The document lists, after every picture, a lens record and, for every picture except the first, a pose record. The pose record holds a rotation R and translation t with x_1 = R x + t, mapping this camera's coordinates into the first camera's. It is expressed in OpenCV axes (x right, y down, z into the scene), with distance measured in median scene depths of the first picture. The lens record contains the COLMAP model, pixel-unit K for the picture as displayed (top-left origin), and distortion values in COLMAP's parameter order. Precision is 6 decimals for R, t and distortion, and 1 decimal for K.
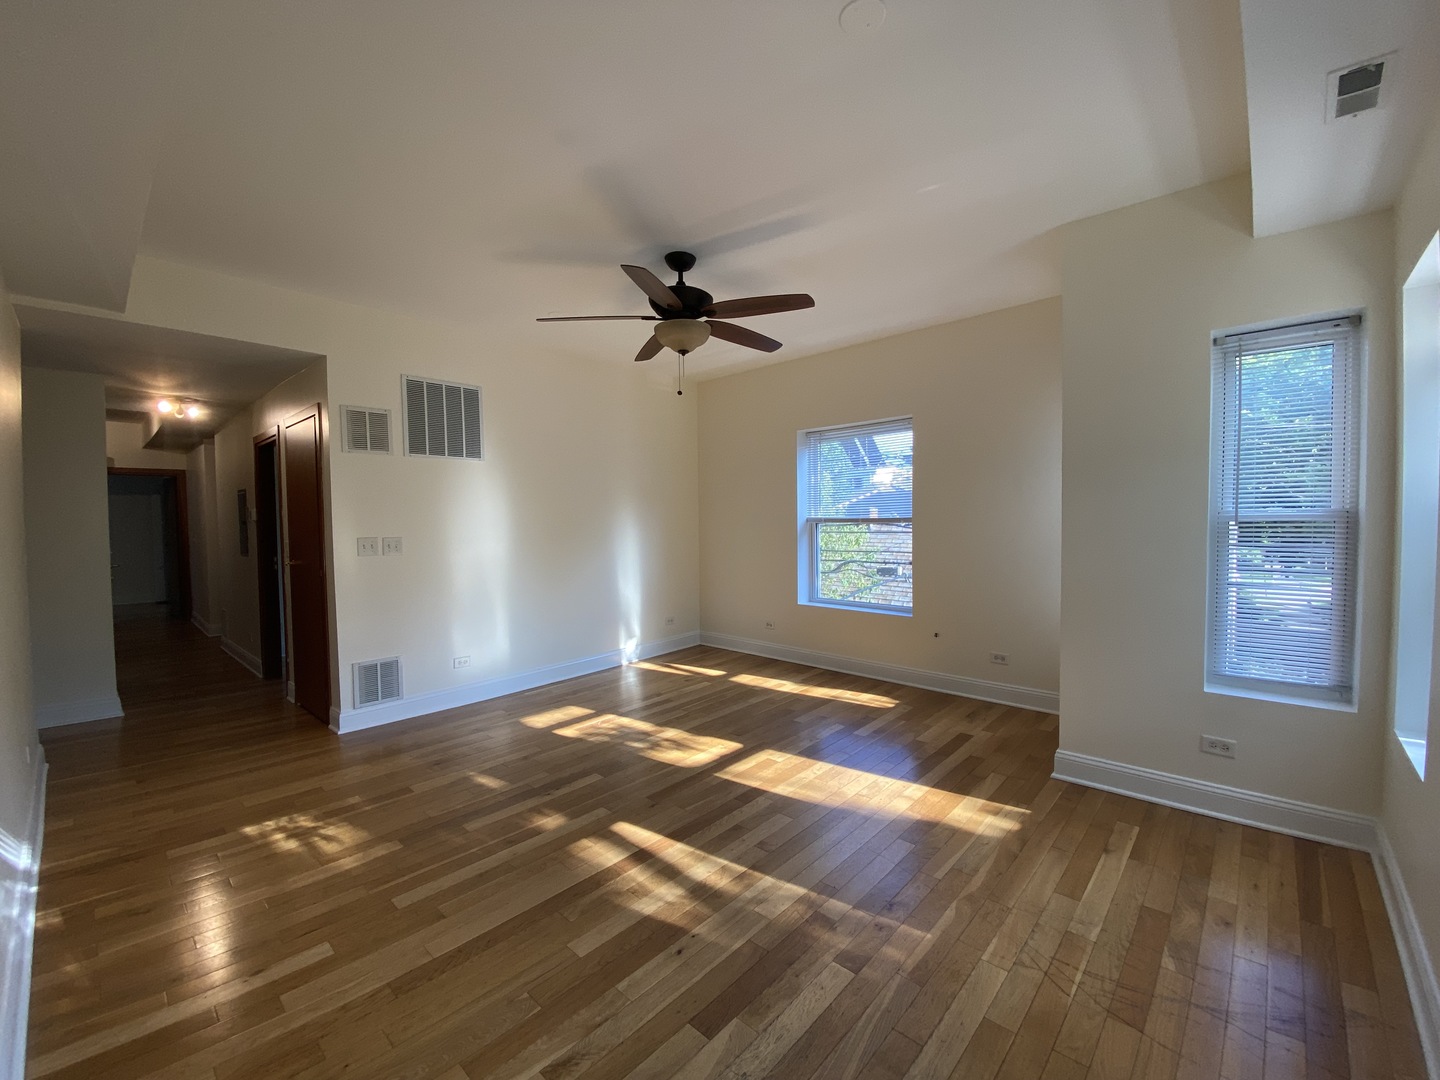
lens RADIAL K [[569.3, 0, 720.0], [0, 569.3, 540.0], [0, 0, 1]] dist [0.074578, -0.035385]
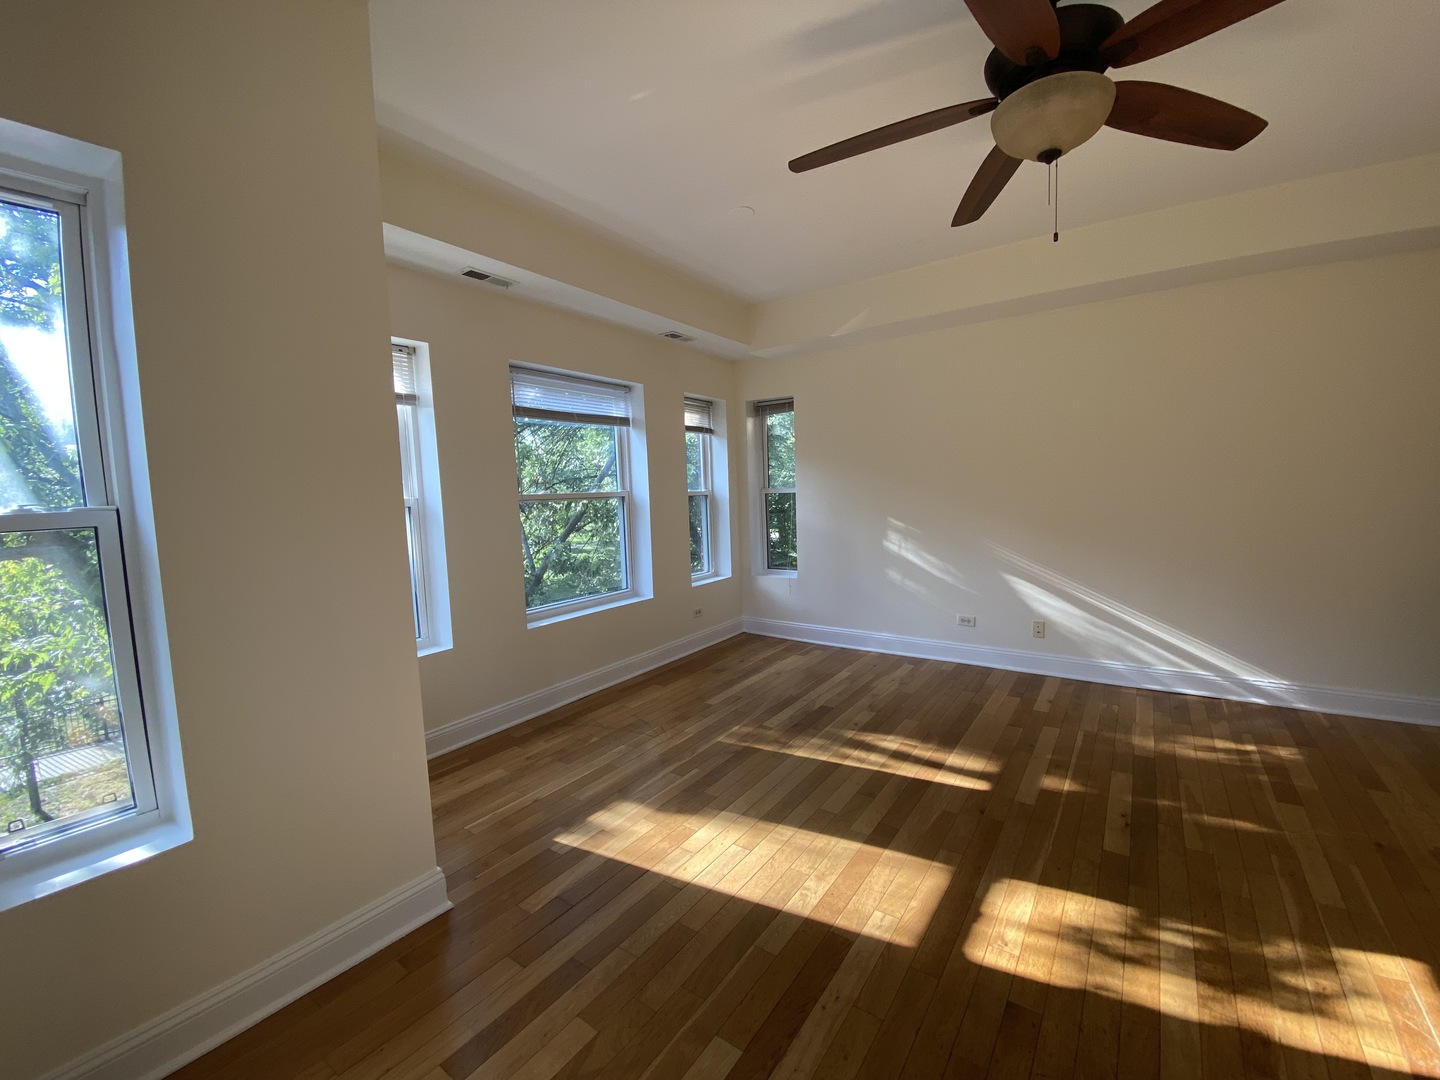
lens RADIAL K [[596.5, 0, 725.6], [0, 596.5, 539.7], [0, 0, 1]] dist [0.057162, -0.042758]
pose [[-0.988759, 0.049720, -0.141008, 0.328407], [0.031378, 0.991091, 0.129436, -0.068580], [0.146188, 0.123556, -0.981511, 1.568560]]
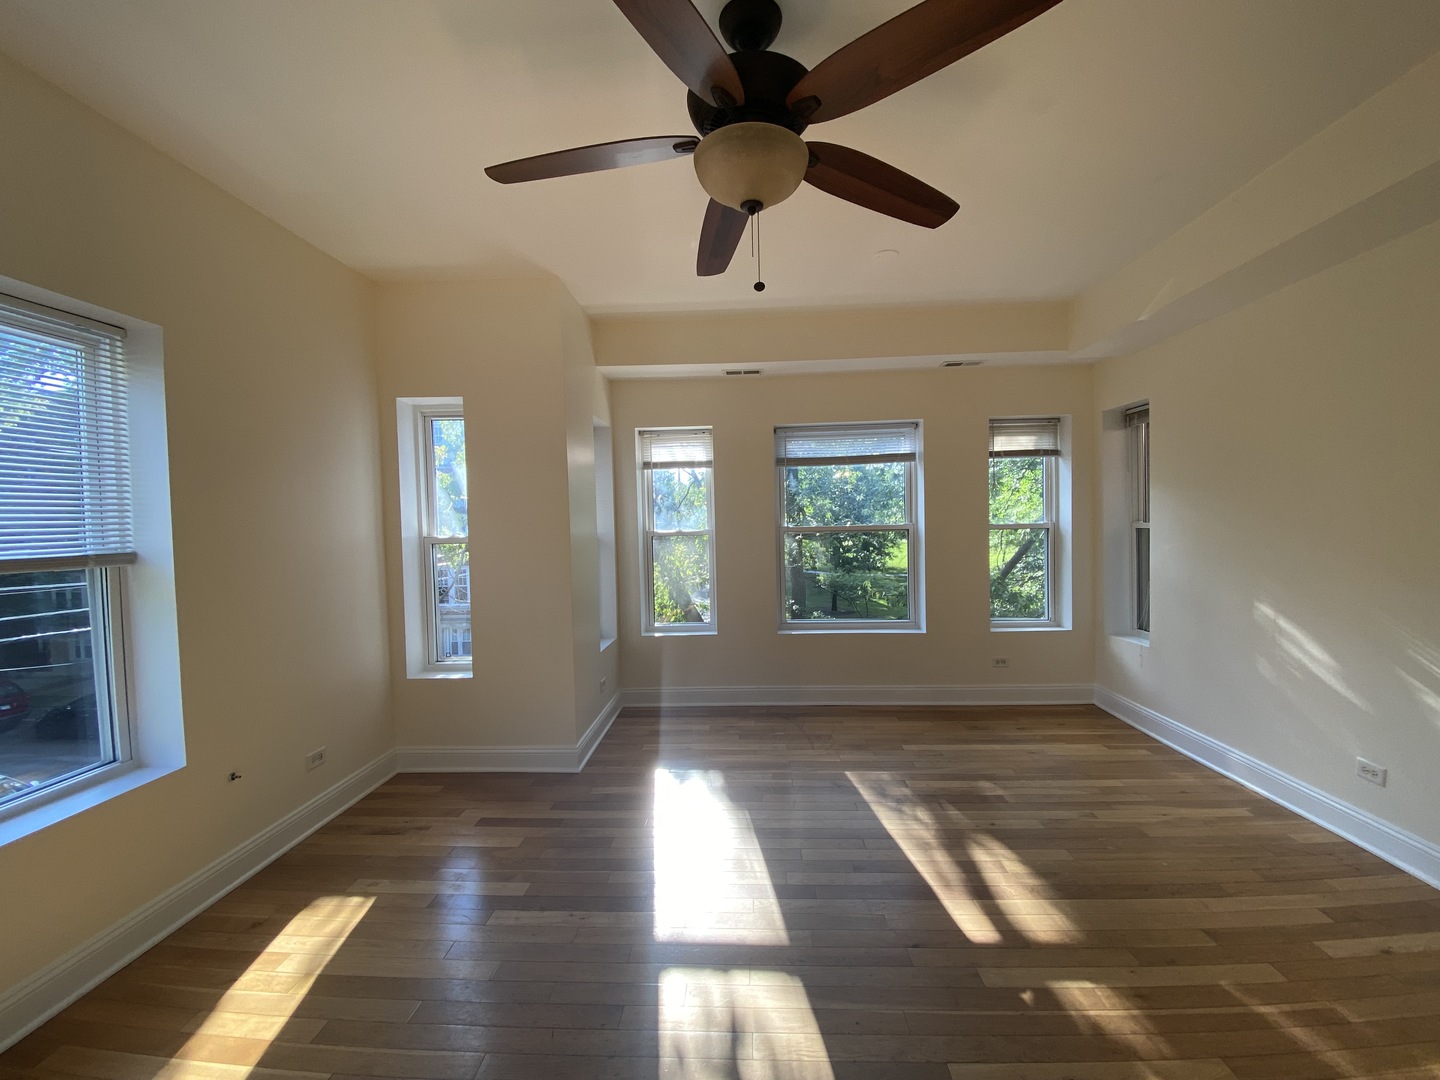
lens RADIAL K [[596.5, 0, 725.6], [0, 596.5, 539.7], [0, 0, 1]] dist [0.057162, -0.042758]
pose [[-0.642631, -0.001761, 0.766174, -0.462569], [0.058990, 0.996915, 0.051769, -0.070700], [-0.763902, 0.078465, -0.640545, 1.407128]]
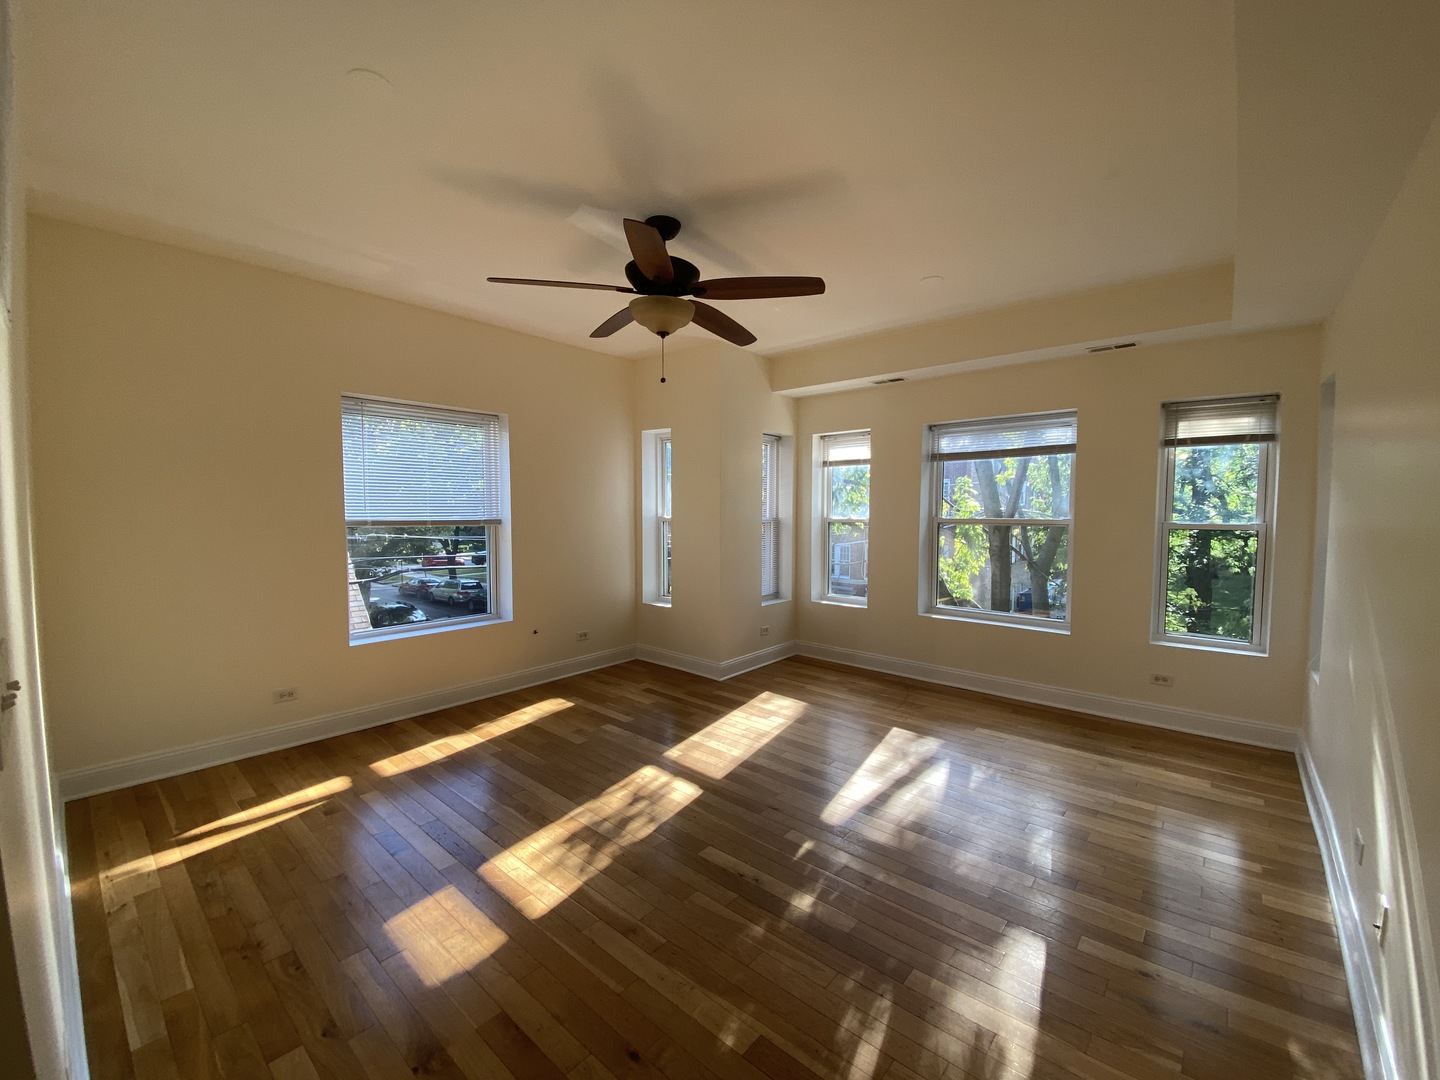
lens RADIAL K [[596.5, 0, 725.6], [0, 596.5, 539.7], [0, 0, 1]] dist [0.057162, -0.042758]
pose [[-0.022591, -0.042758, 0.998830, -0.998689], [0.036153, 0.998397, 0.043557, -0.050053], [-0.999091, 0.037094, -0.021009, 0.957760]]
